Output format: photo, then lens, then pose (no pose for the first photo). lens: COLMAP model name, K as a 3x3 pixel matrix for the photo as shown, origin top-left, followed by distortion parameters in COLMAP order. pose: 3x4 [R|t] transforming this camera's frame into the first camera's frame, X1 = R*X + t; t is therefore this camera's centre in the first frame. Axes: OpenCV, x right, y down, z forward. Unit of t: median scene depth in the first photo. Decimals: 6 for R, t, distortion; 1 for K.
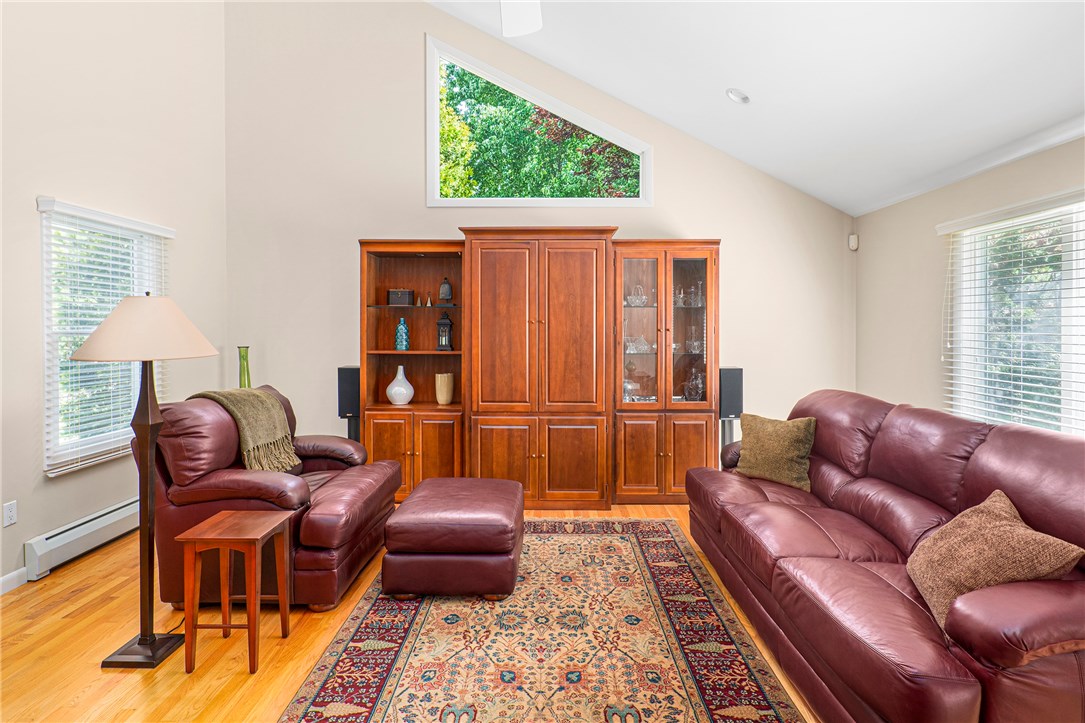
lens RADIAL K [[579.9, 0, 554.5], [0, 579.9, 329.0], [0, 0, 1]] dist [0.000262, 0.001004]
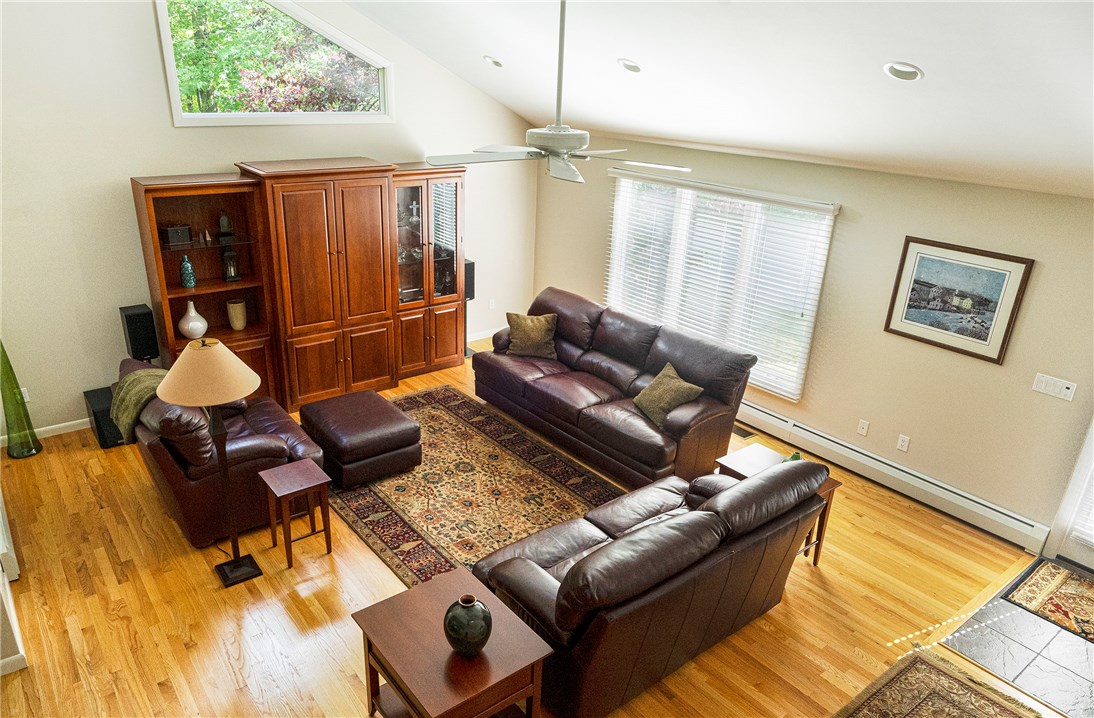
lens RADIAL K [[712.5, 0, 508.8], [0, 712.5, 357.7], [0, 0, 1]] dist [0.000761, 0.000890]
pose [[0.801625, -0.207119, 0.560802, -0.590550], [-0.017124, 0.929727, 0.367850, -0.343556], [-0.597582, -0.304481, 0.741746, -0.318606]]
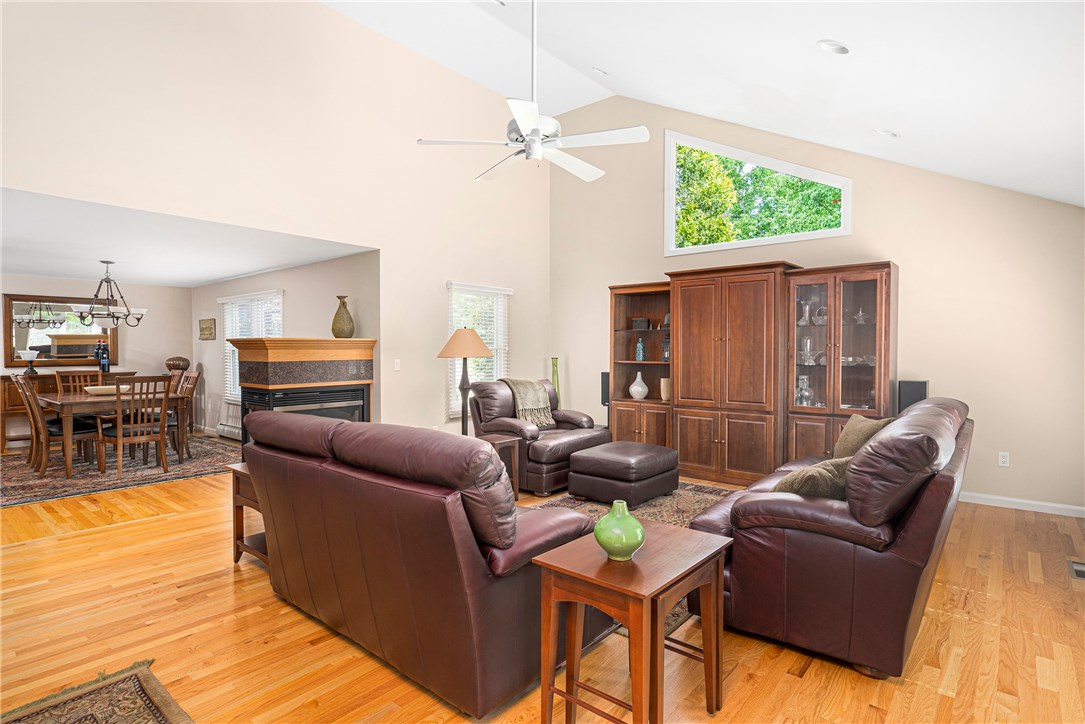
lens RADIAL K [[556.3, 0, 542.5], [0, 556.3, 362.0], [0, 0, 1]] dist [-0.002086, -0.000261]
pose [[0.770524, 0.012090, -0.637296, 0.462820], [-0.001191, 0.999846, 0.017528, 0.016916], [0.637410, -0.012747, 0.770420, -0.225339]]
